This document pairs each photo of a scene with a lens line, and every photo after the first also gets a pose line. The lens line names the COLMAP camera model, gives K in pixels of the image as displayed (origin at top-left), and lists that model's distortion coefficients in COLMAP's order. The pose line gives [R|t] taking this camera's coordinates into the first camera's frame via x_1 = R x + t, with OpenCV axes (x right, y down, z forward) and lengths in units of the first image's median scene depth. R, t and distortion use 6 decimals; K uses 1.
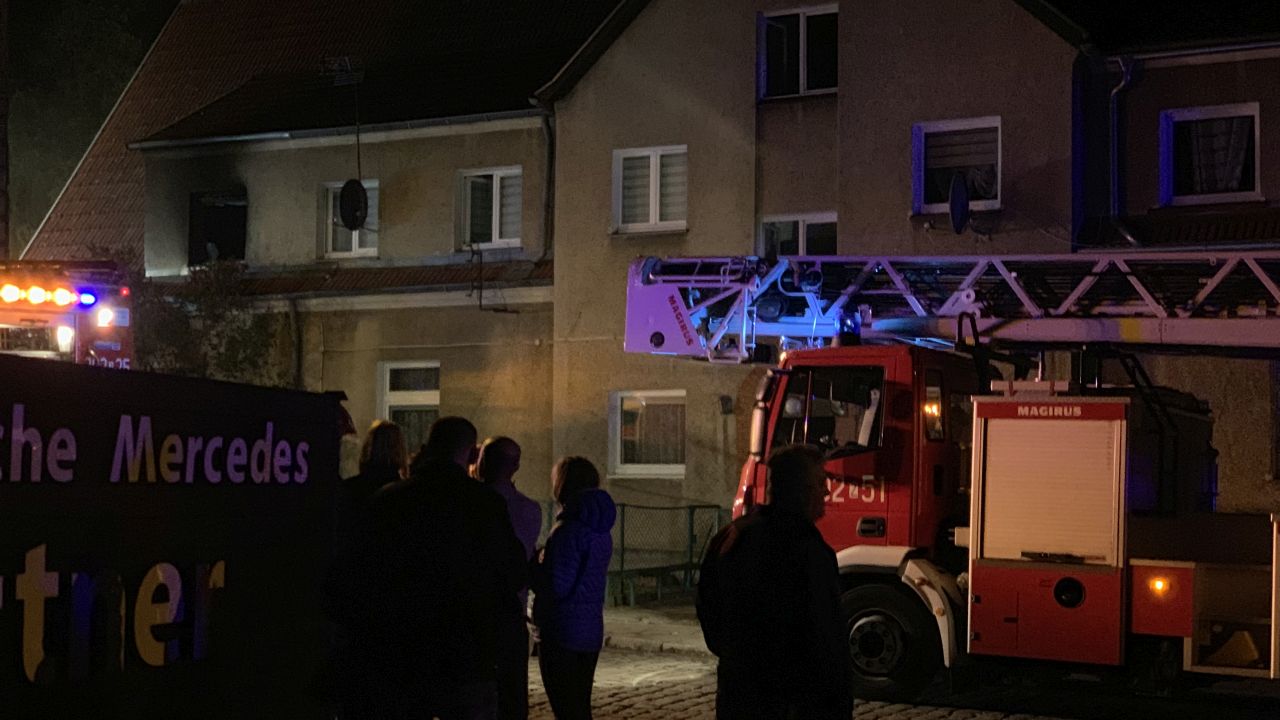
lens RADIAL K [[1921.1, 0, 635.6], [0, 1921.1, 338.1], [0, 0, 1]] dist [0.038445, 0.000000]
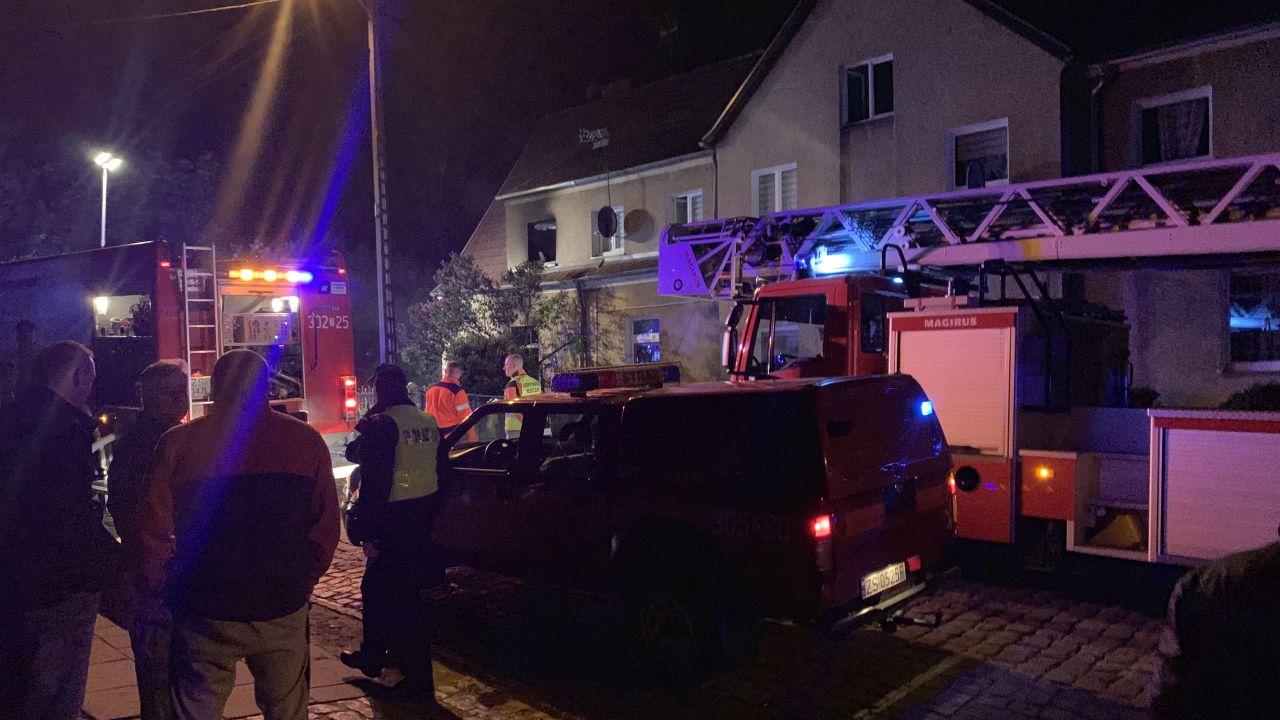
lens RADIAL K [[987.8, 0, 644.1], [0, 987.8, 371.9], [0, 0, 1]] dist [0.005417, -0.025006]
pose [[0.963145, -0.030972, -0.267195, 0.124433], [0.046687, 0.997520, 0.052665, 0.017691], [0.264901, -0.063199, 0.962202, 0.240981]]
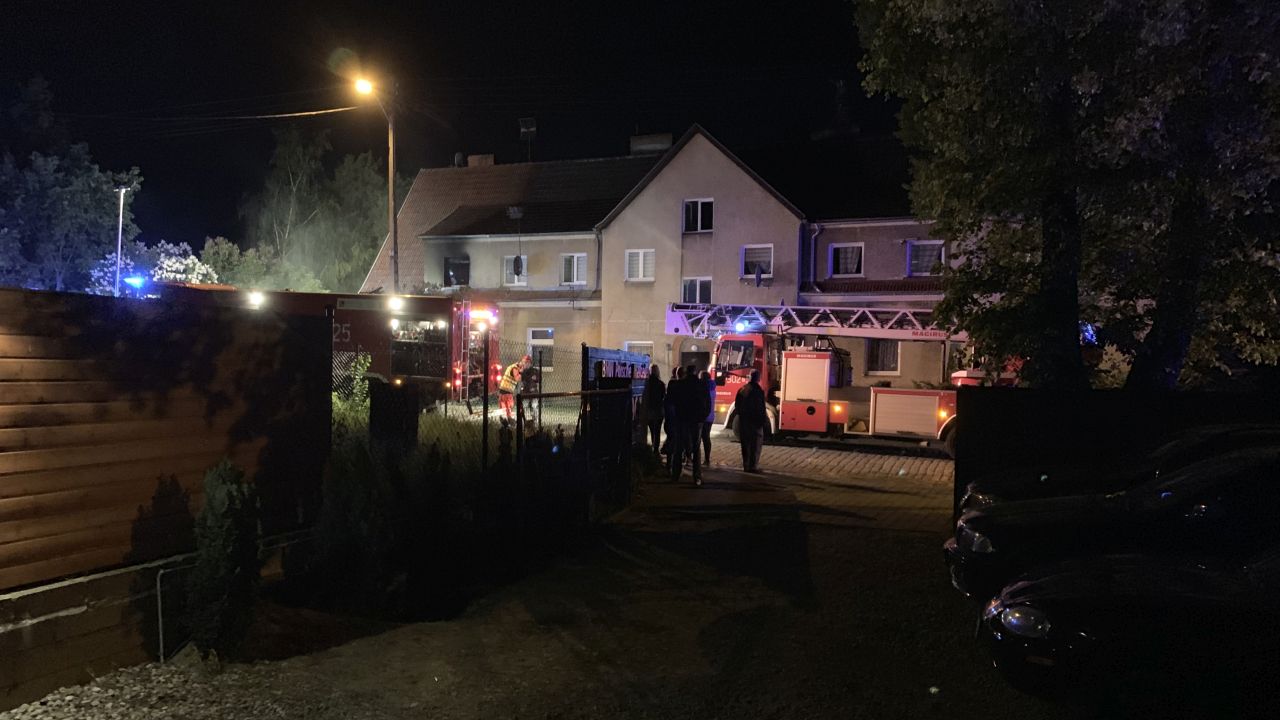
lens RADIAL K [[987.8, 0, 646.9], [0, 987.8, 389.6], [0, 0, 1]] dist [0.005417, -0.025006]
pose [[0.992451, 0.004256, 0.122565, -0.166605], [-0.015644, 0.995626, 0.092106, -0.035747], [-0.121637, -0.093329, 0.988177, -0.406746]]
